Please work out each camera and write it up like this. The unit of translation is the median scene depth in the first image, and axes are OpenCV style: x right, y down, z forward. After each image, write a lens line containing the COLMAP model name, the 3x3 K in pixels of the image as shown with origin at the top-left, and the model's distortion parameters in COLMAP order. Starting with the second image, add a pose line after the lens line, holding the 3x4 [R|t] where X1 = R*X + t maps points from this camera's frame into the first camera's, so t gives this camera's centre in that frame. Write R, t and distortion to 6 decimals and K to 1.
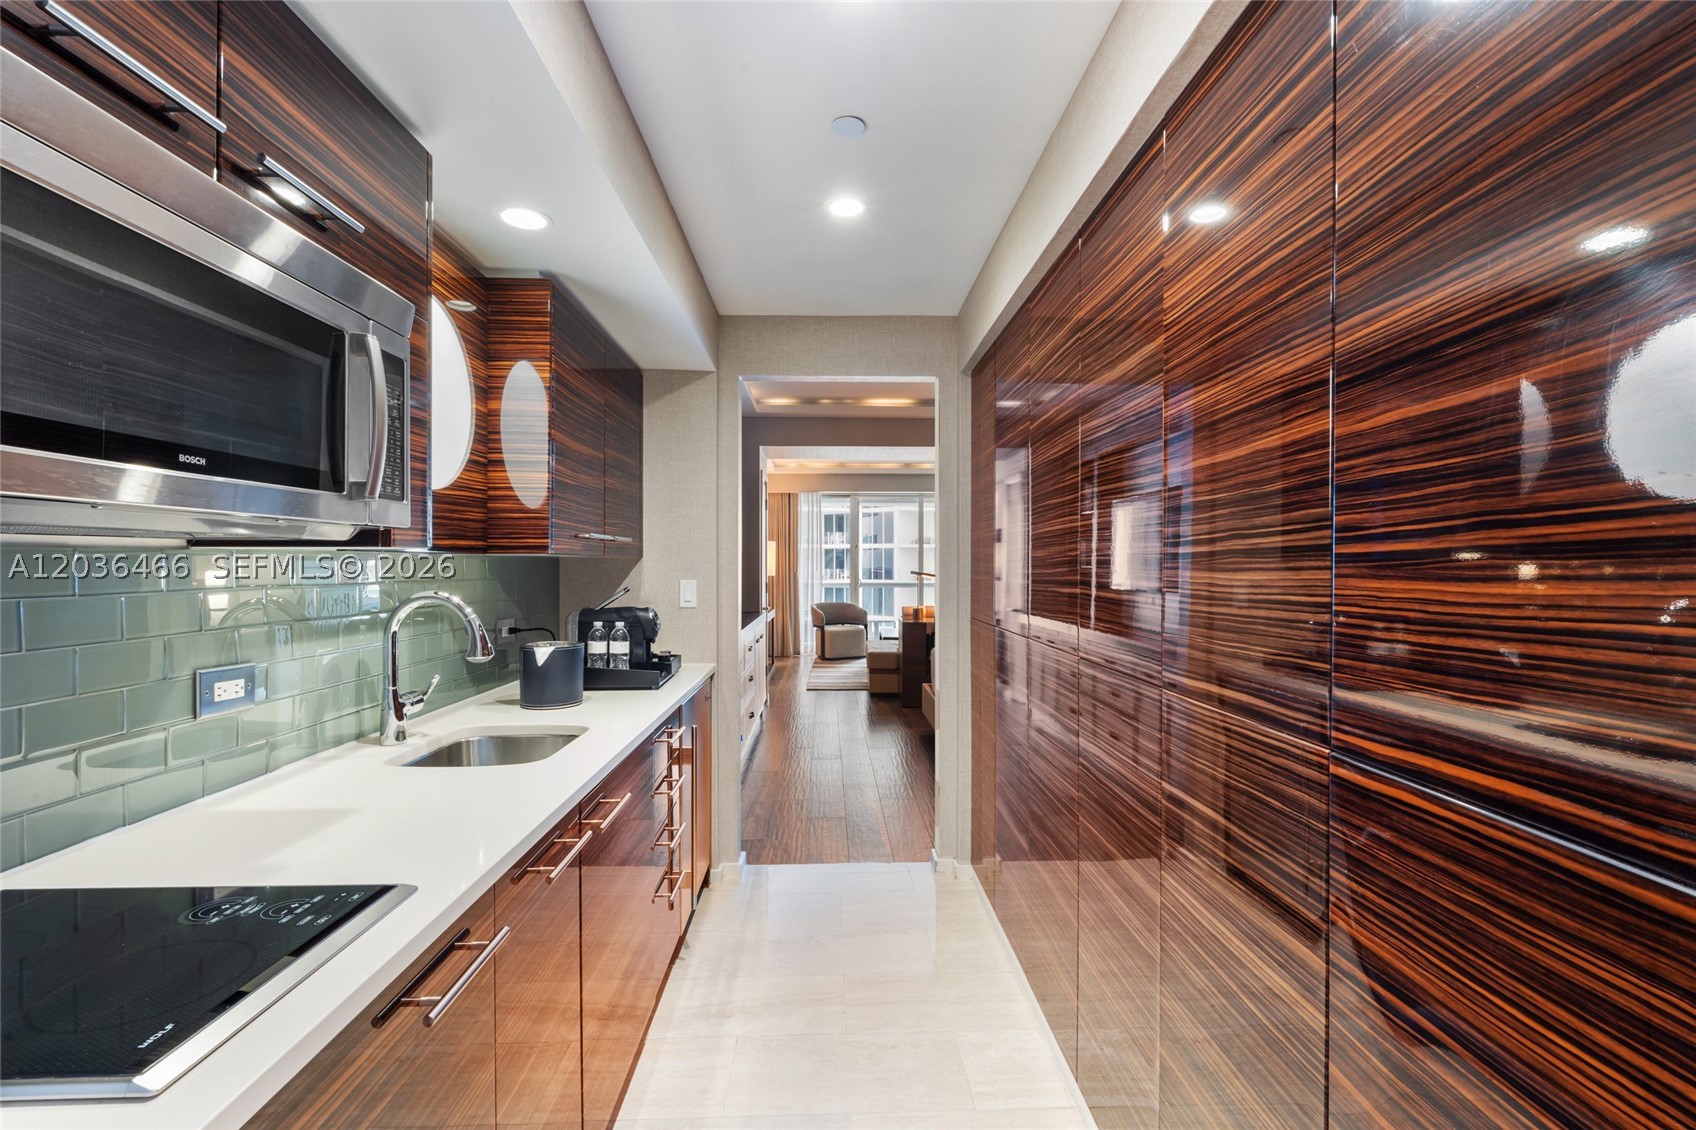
lens RADIAL K [[745.8, 0, 853.9], [0, 745.8, 567.4], [0, 0, 1]] dist [-0.001507, -0.000188]
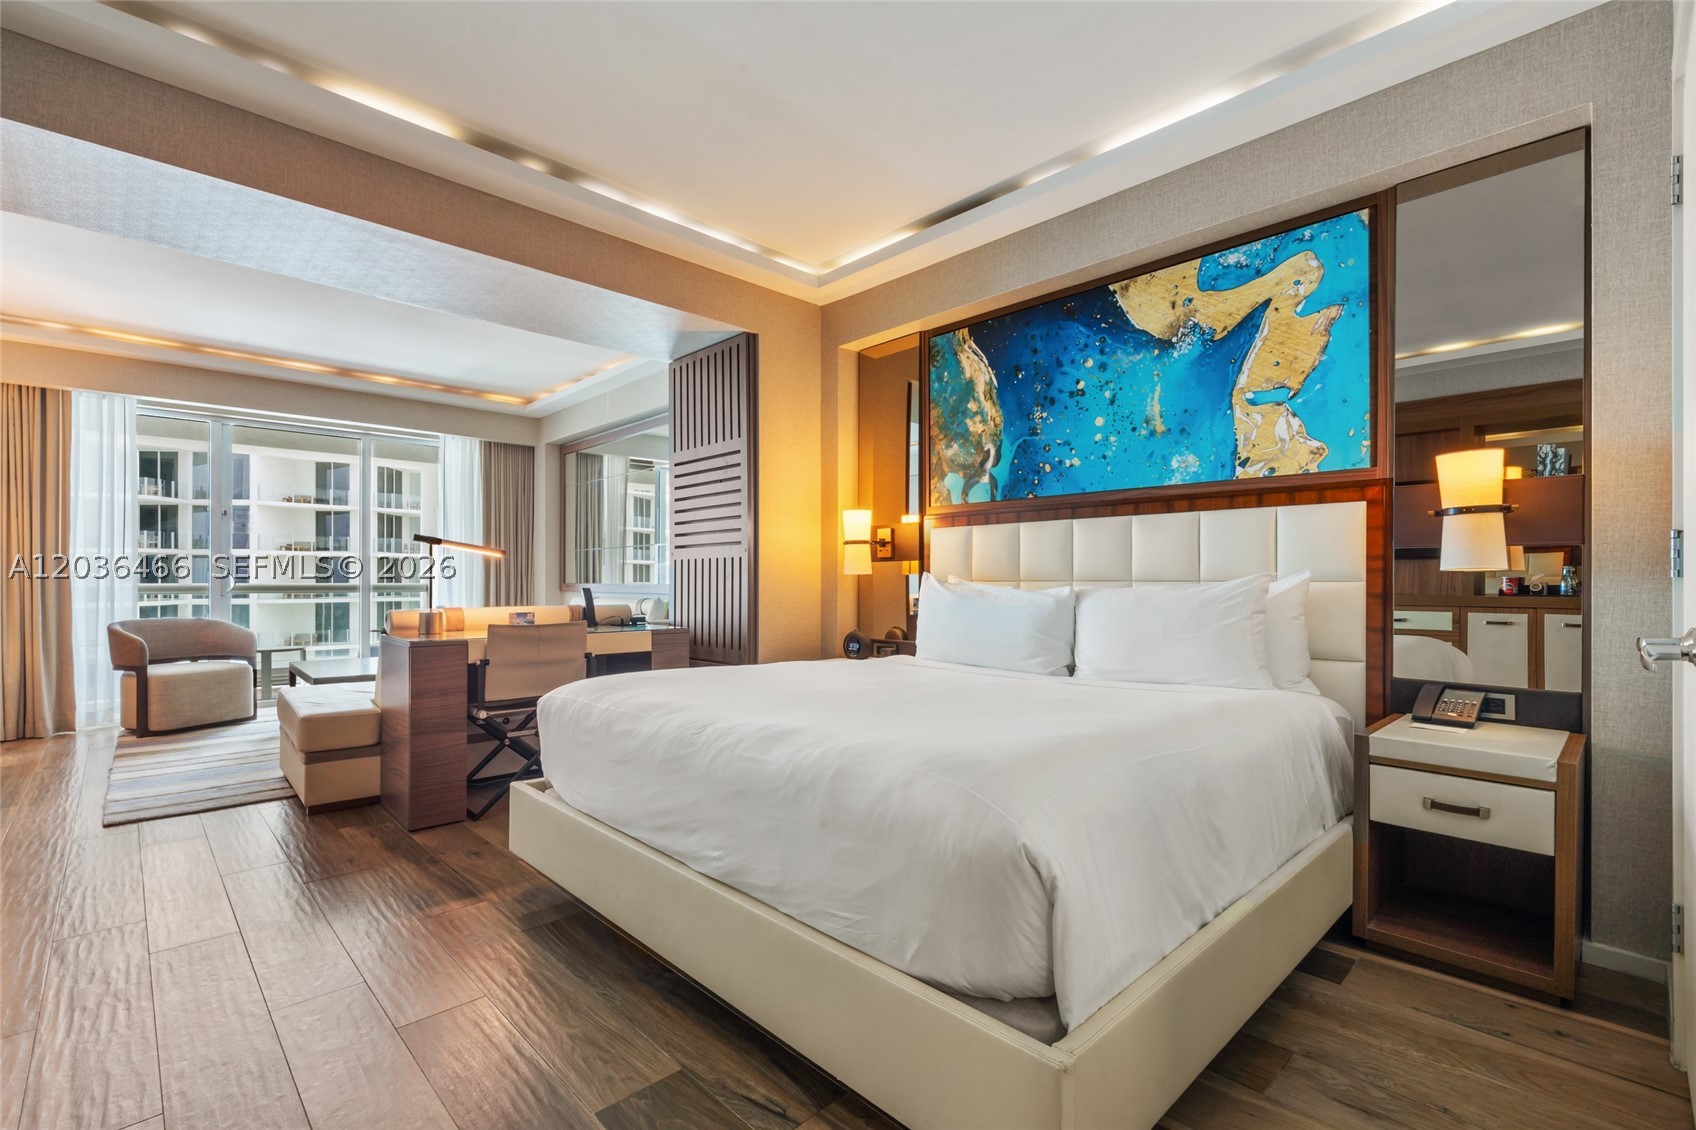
lens RADIAL K [[745.8, 0, 853.9], [0, 745.8, 567.4], [0, 0, 1]] dist [-0.001507, -0.000188]
pose [[0.739777, 0.002382, 0.672848, -0.024629], [0.010335, 0.999836, -0.014903, 0.025603], [-0.672773, 0.017978, 0.739631, 0.318755]]
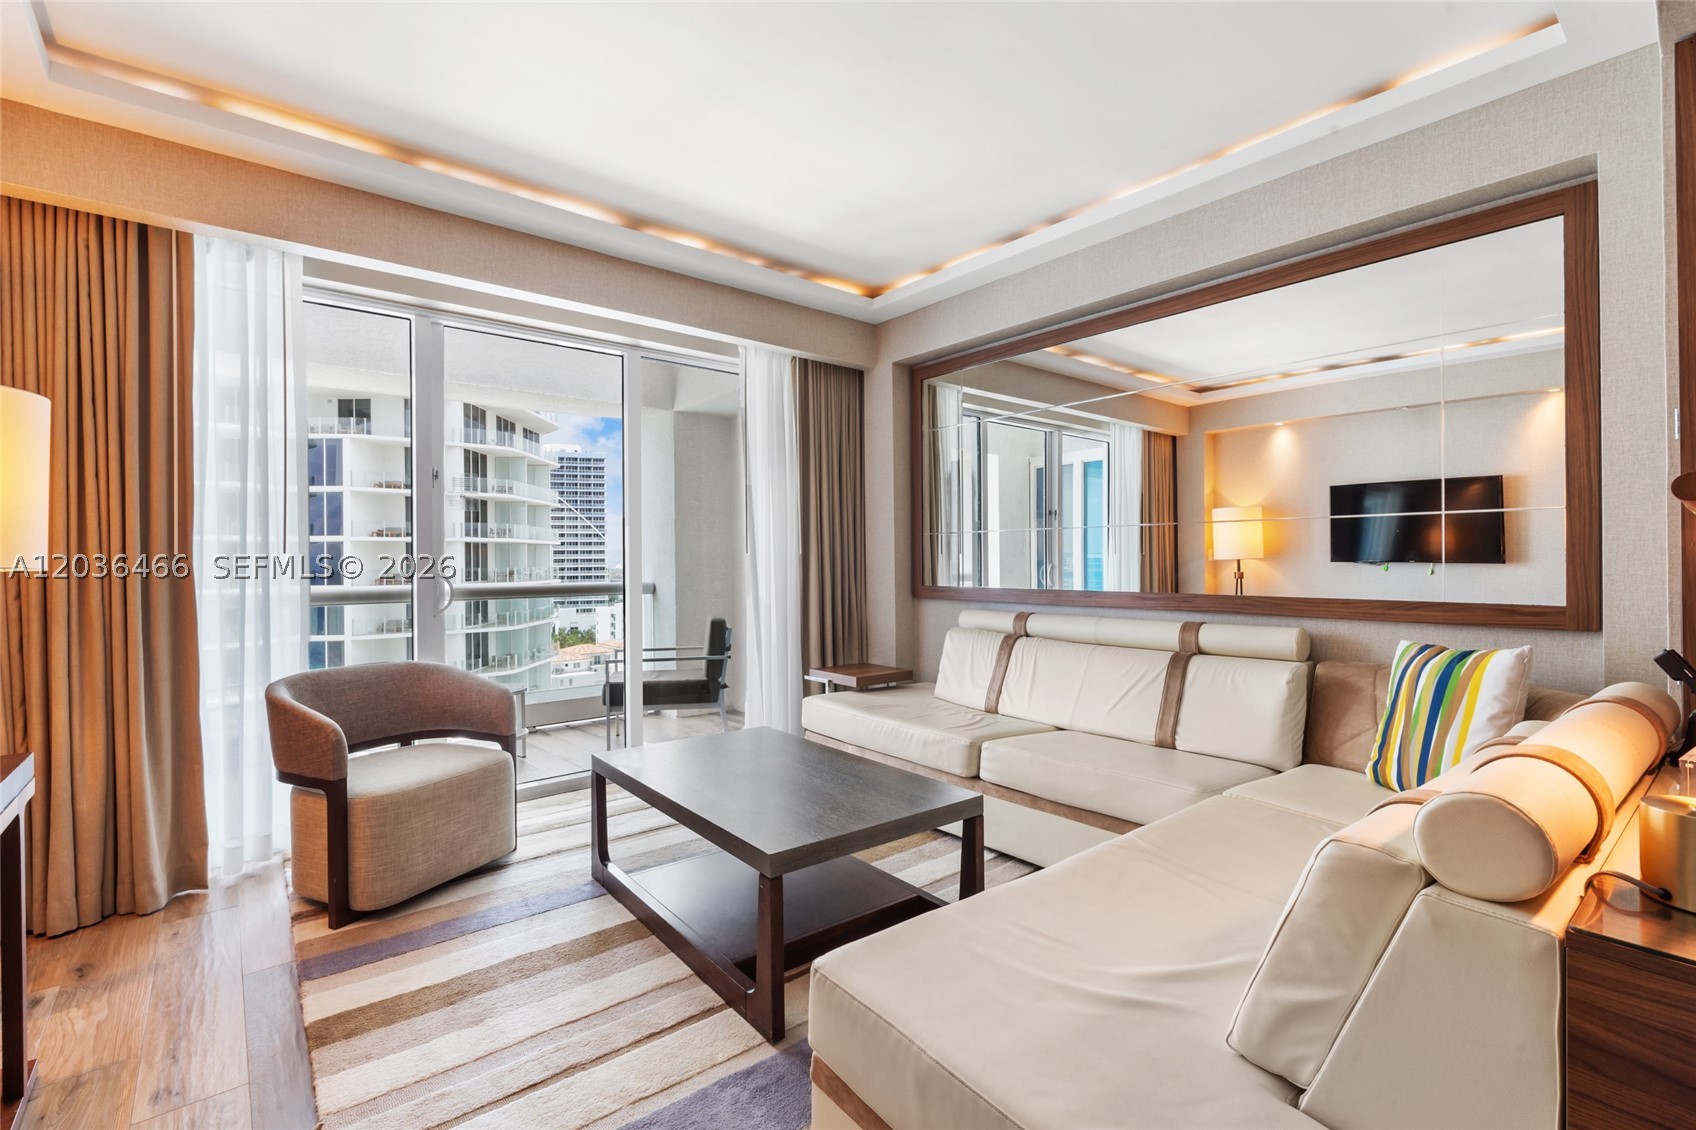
lens RADIAL K [[767.0, 0, 879.1], [0, 767.0, 555.6], [0, 0, 1]] dist [-0.023590, 0.005978]
pose [[0.780379, -0.006031, 0.625277, -0.057194], [0.014112, 0.999869, -0.007968, 0.011556], [-0.625147, 0.015042, 0.780362, 0.706717]]
